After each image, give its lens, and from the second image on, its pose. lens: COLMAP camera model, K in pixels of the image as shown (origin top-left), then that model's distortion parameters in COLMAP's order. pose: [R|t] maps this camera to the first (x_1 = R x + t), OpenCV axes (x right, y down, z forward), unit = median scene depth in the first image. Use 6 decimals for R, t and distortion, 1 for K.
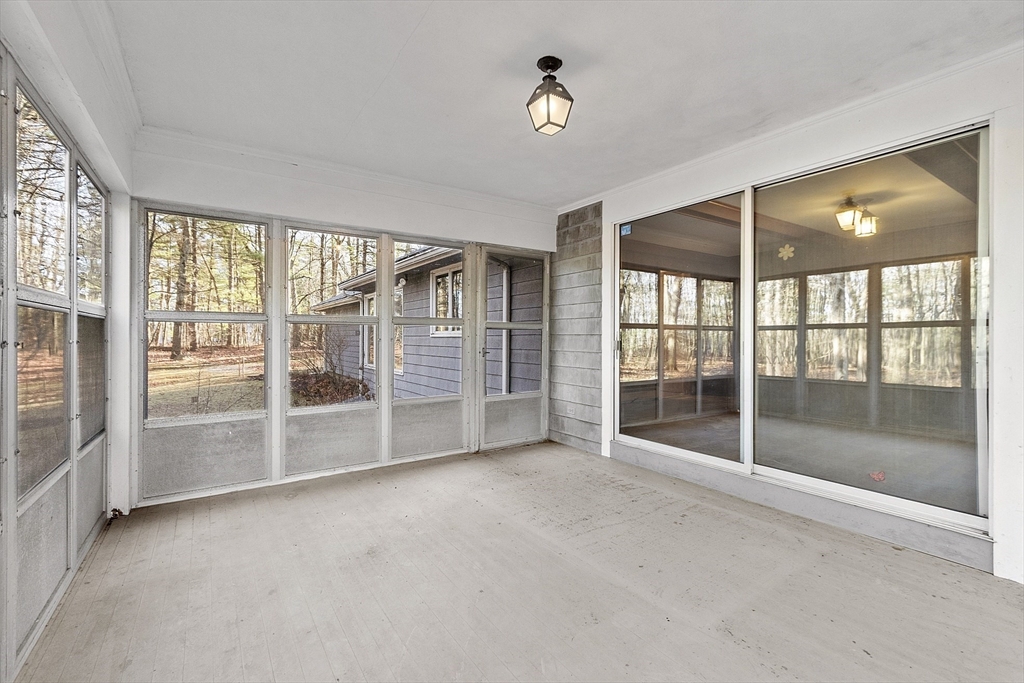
lens RADIAL K [[445.2, 0, 511.6], [0, 445.2, 338.7], [0, 0, 1]] dist [0.000151, 0.000063]
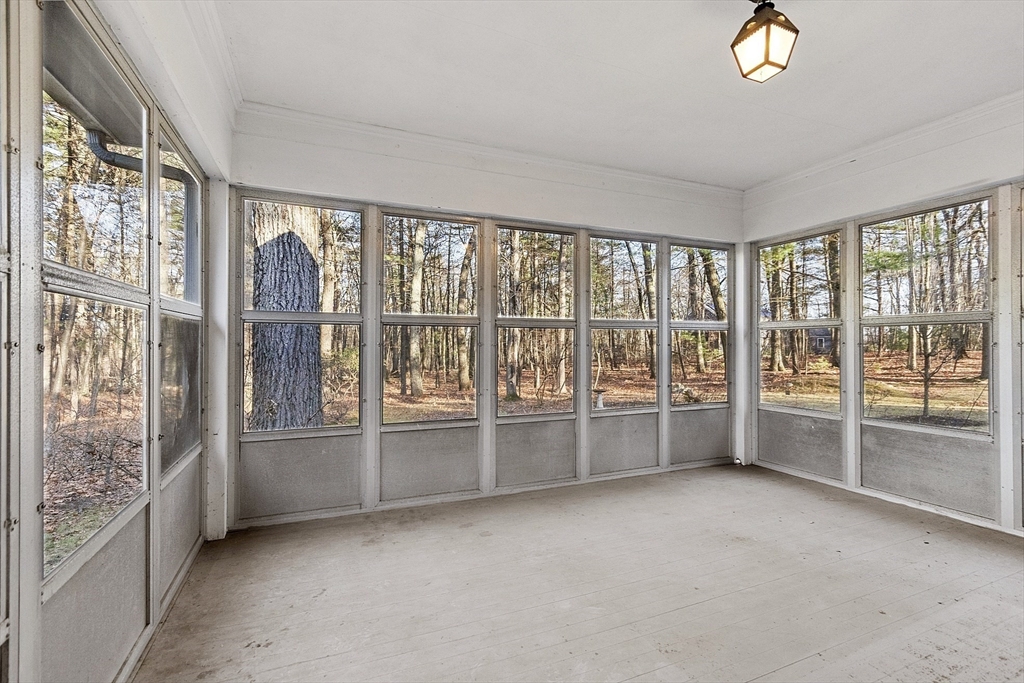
lens RADIAL K [[464.3, 0, 512.8], [0, 464.3, 341.1], [0, 0, 1]] dist [0.001807, -0.000021]
pose [[-0.195739, -0.006553, -0.980634, 0.683760], [-0.002166, 0.999978, -0.006250, 0.005656], [0.980654, 0.000901, -0.195749, 0.512587]]
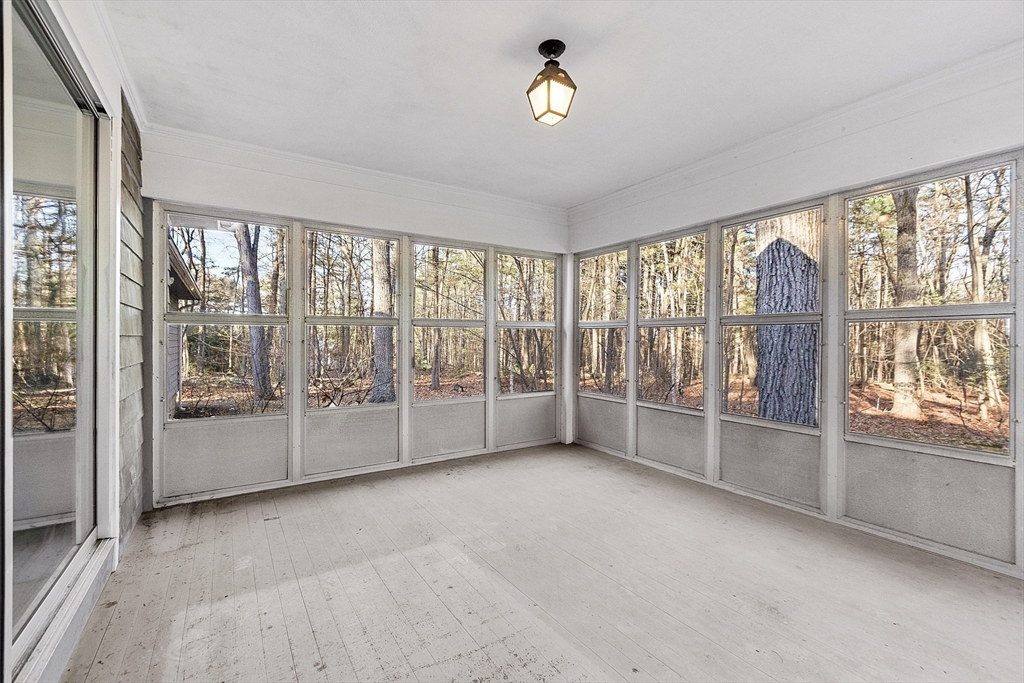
lens RADIAL K [[464.3, 0, 512.8], [0, 464.3, 341.1], [0, 0, 1]] dist [0.001807, -0.000021]
pose [[-0.998963, -0.004969, 0.045247, 0.081918], [-0.004634, 0.999961, 0.007511, -0.002629], [-0.045283, 0.007294, -0.998948, 1.400137]]
